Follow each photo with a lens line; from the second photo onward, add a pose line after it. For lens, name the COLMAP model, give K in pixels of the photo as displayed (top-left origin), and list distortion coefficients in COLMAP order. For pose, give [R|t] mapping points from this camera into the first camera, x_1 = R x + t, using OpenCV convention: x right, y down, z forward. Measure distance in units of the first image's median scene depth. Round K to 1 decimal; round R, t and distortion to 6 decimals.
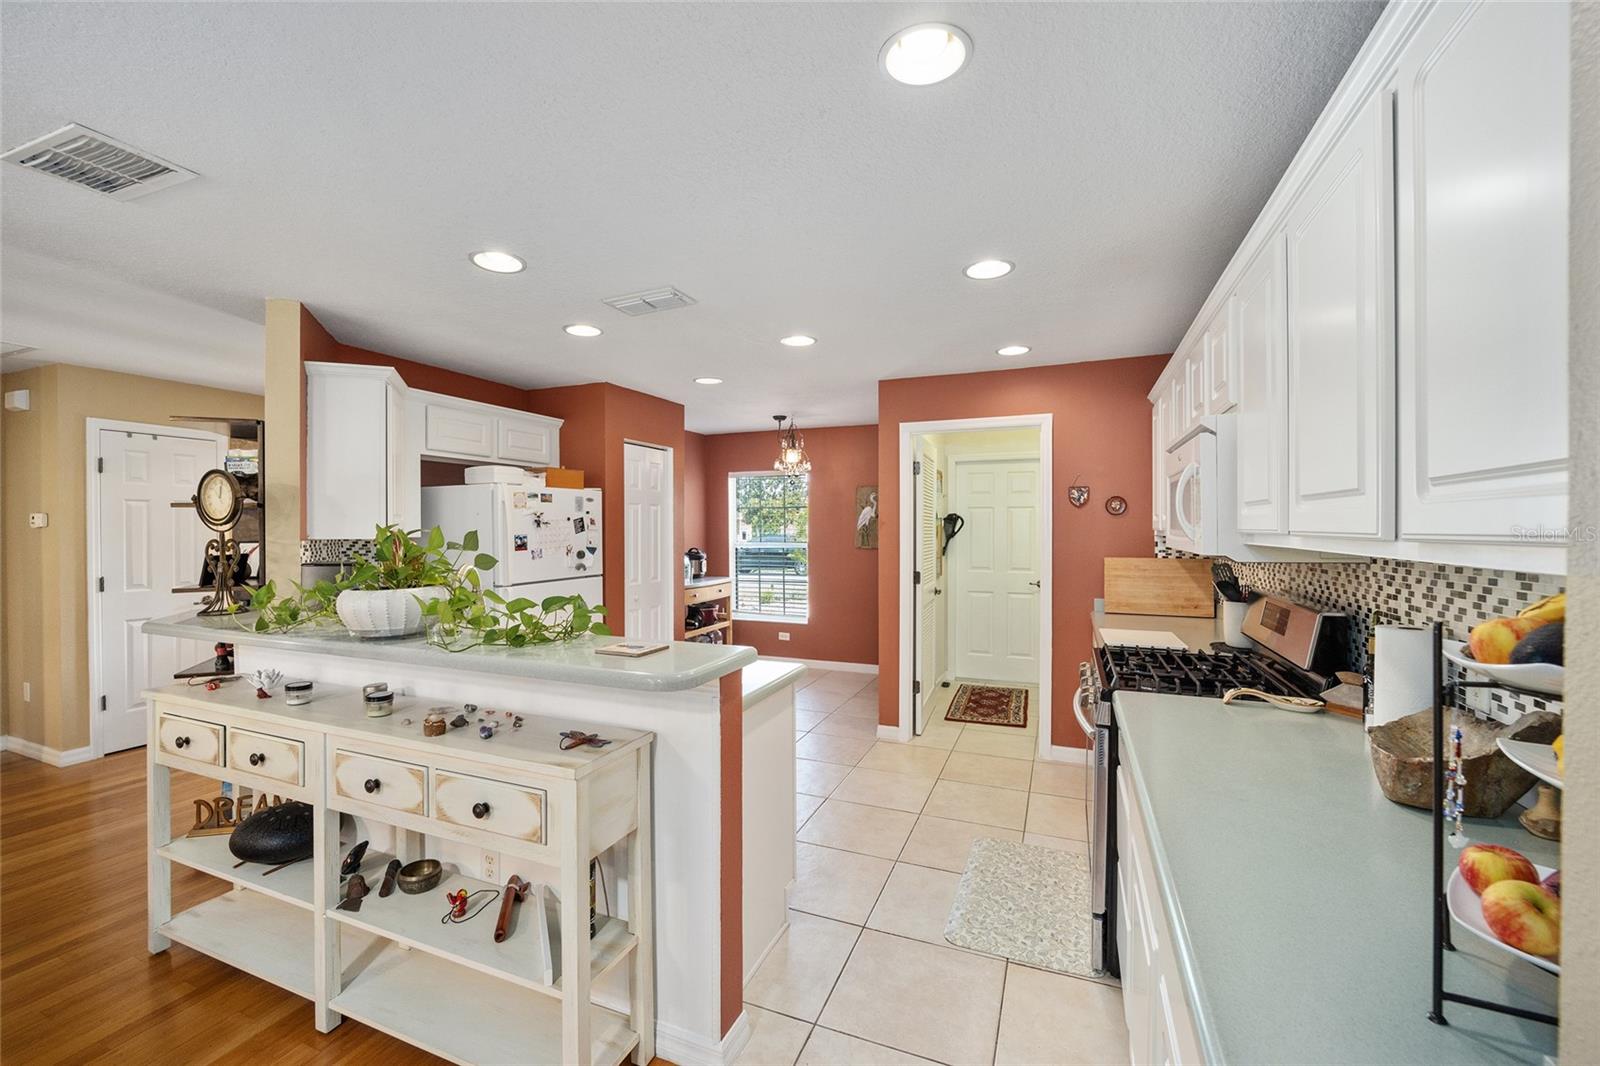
lens RADIAL K [[648.5, 0, 787.4], [0, 648.5, 530.5], [0, 0, 1]] dist [-0.015354, 0.001105]
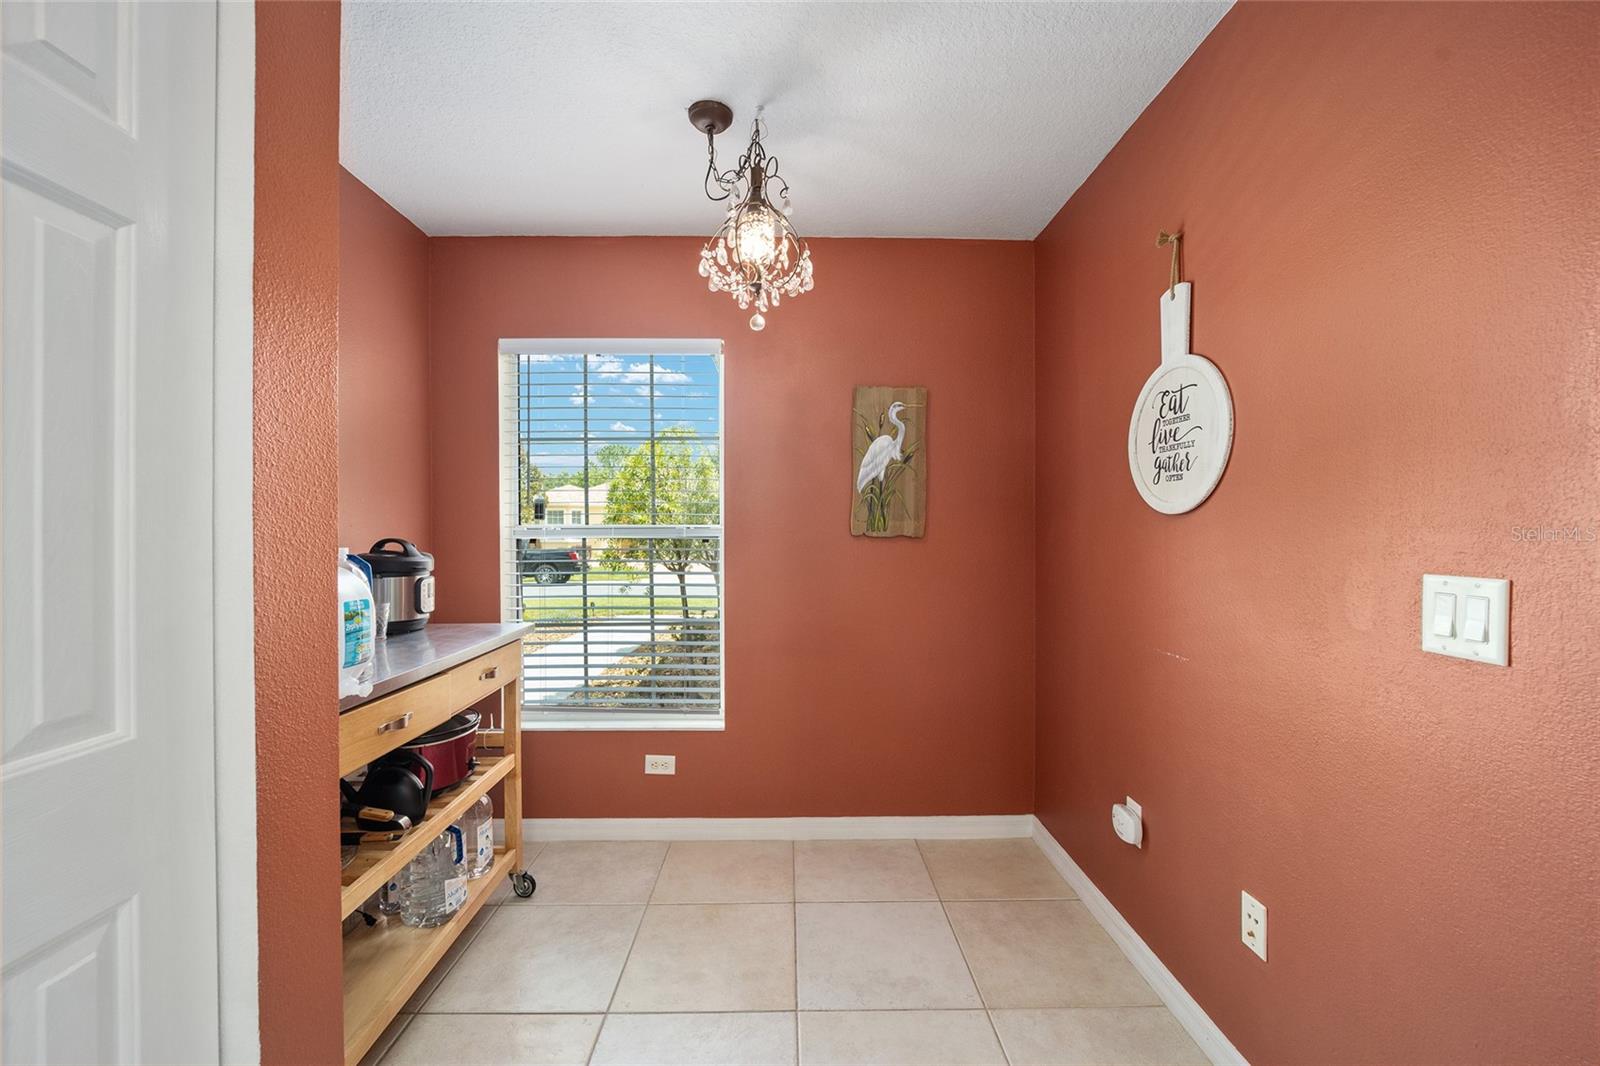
lens RADIAL K [[648.5, 0, 799.5], [0, 648.5, 535.1], [0, 0, 1]] dist [-0.015354, 0.001105]
pose [[0.912979, -0.002940, 0.407997, -0.146898], [0.001097, 0.999988, 0.004750, 0.039389], [-0.408006, -0.003889, 0.912971, 1.026395]]
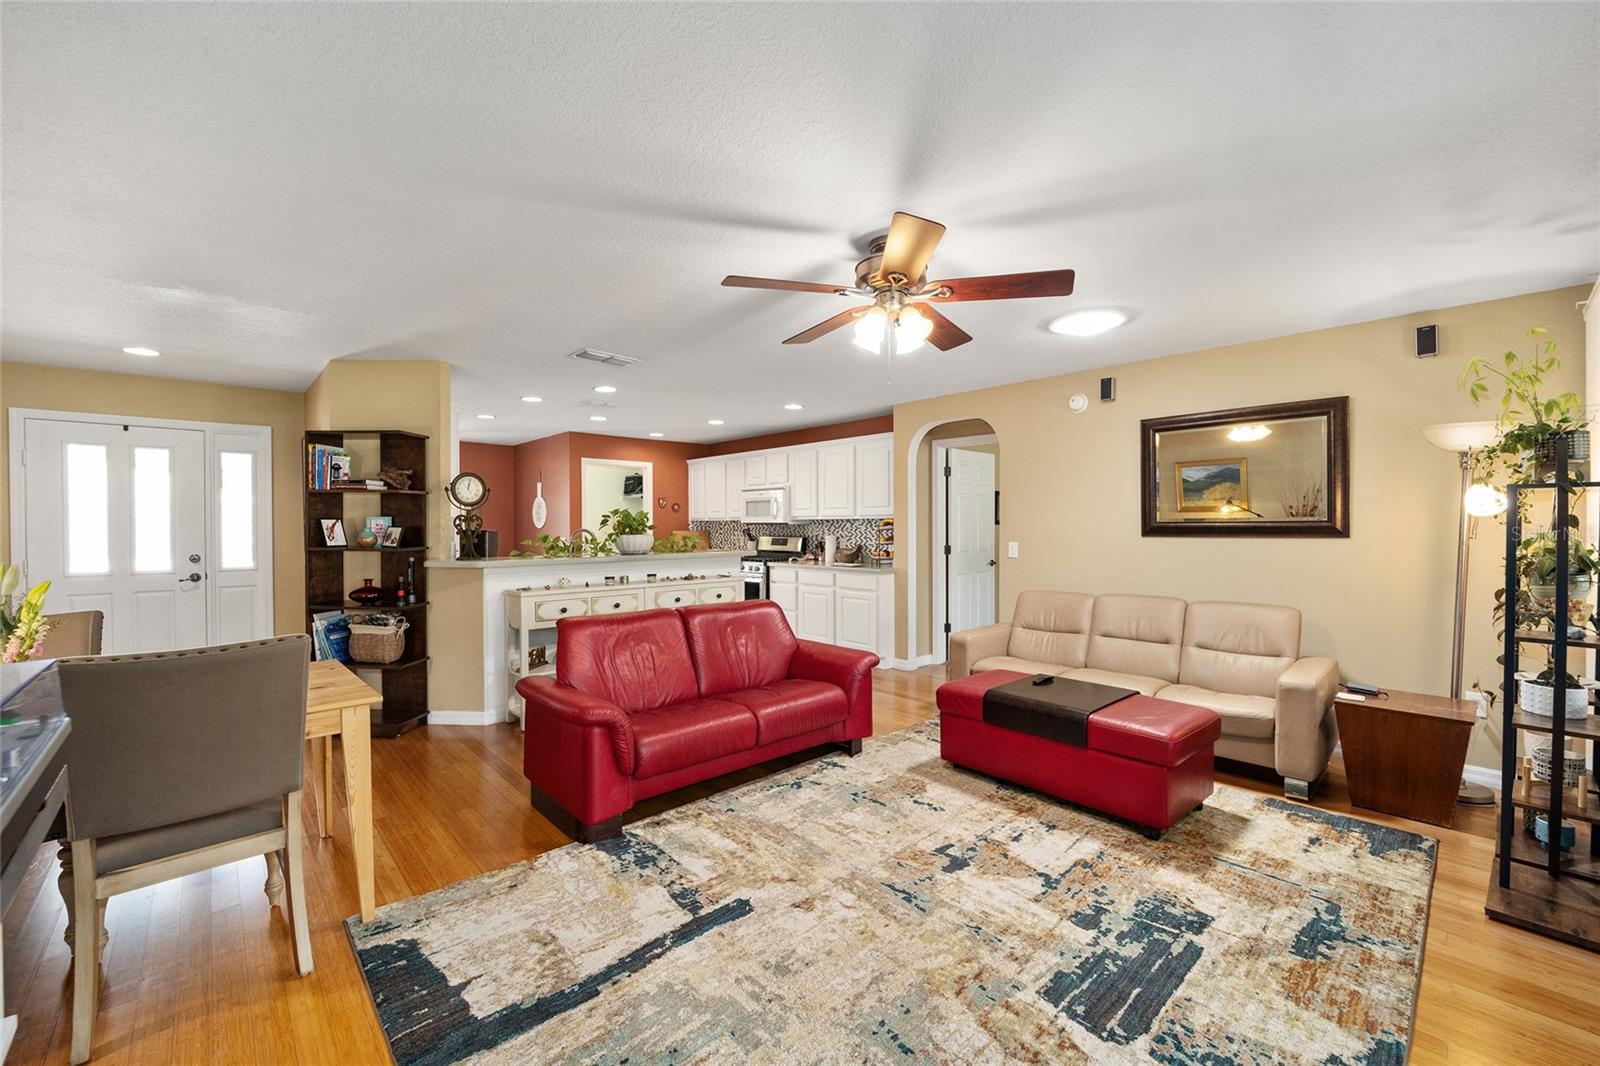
lens RADIAL K [[648.5, 0, 797.5], [0, 648.5, 529.0], [0, 0, 1]] dist [-0.015354, 0.001105]
pose [[0.410621, -0.004597, 0.911794, -1.296926], [0.006956, 0.999974, 0.001909, 0.033444], [-0.911779, 0.005558, 0.410643, -0.285263]]
